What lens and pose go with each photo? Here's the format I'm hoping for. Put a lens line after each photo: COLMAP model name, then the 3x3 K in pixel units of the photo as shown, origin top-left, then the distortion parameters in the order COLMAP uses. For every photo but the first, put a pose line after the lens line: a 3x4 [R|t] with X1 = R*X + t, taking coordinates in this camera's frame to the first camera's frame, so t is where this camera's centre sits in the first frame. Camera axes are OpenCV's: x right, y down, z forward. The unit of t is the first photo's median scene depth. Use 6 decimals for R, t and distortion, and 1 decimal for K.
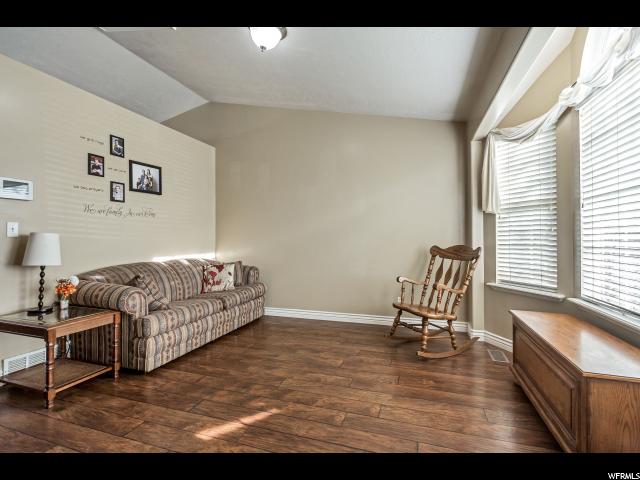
lens RADIAL K [[304.1, 0, 316.5], [0, 304.1, 243.5], [0, 0, 1]] dist [-0.000362, -0.000213]
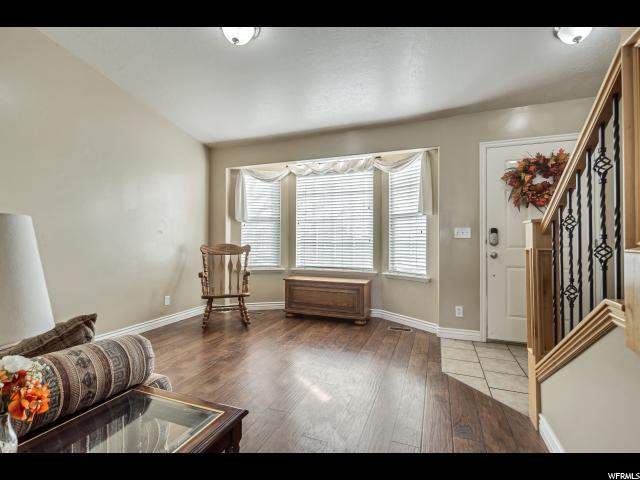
lens RADIAL K [[302.5, 0, 318.8], [0, 302.5, 234.0], [0, 0, 1]] dist [0.001298, 0.000202]
pose [[0.043710, 0.016782, 0.998903, -1.019331], [0.015670, 0.999724, -0.017481, -0.007759], [-0.998921, 0.016417, 0.043435, 0.619439]]
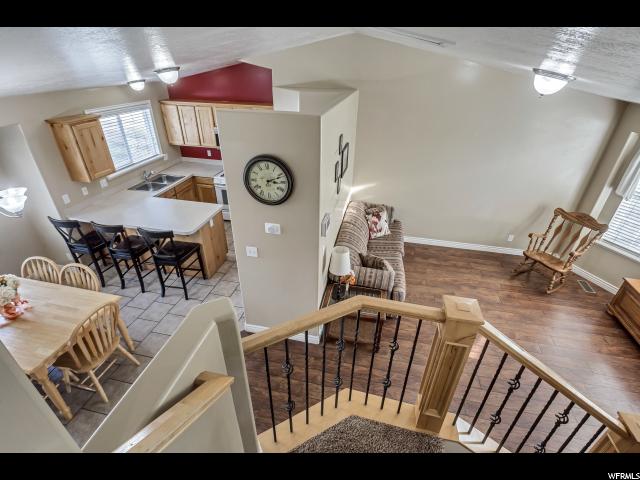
lens RADIAL K [[302.5, 0, 318.8], [0, 302.5, 234.0], [0, 0, 1]] dist [0.001298, 0.000202]
pose [[0.993031, -0.041780, 0.110197, -1.014681], [-0.016713, 0.875676, 0.482610, -0.649754], [-0.116661, -0.481088, 0.868875, -0.092450]]
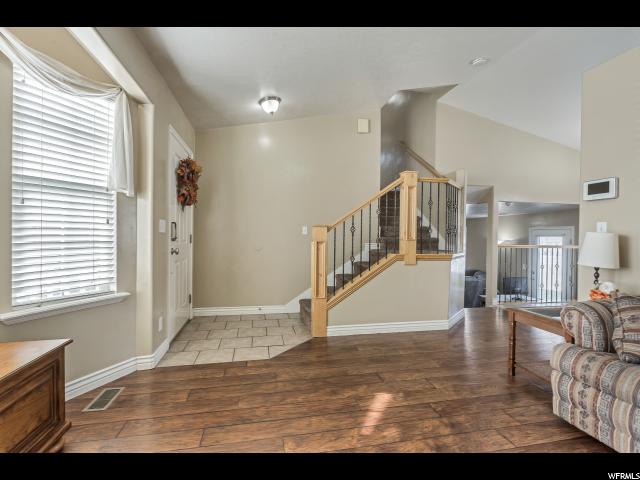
lens RADIAL K [[304.1, 0, 316.5], [0, 304.1, 243.5], [0, 0, 1]] dist [-0.000362, -0.000213]
pose [[-0.864504, 0.002967, -0.502617, 0.307314], [-0.018651, 0.999105, 0.037977, -0.016452], [0.502279, 0.042205, -0.863675, 1.219148]]
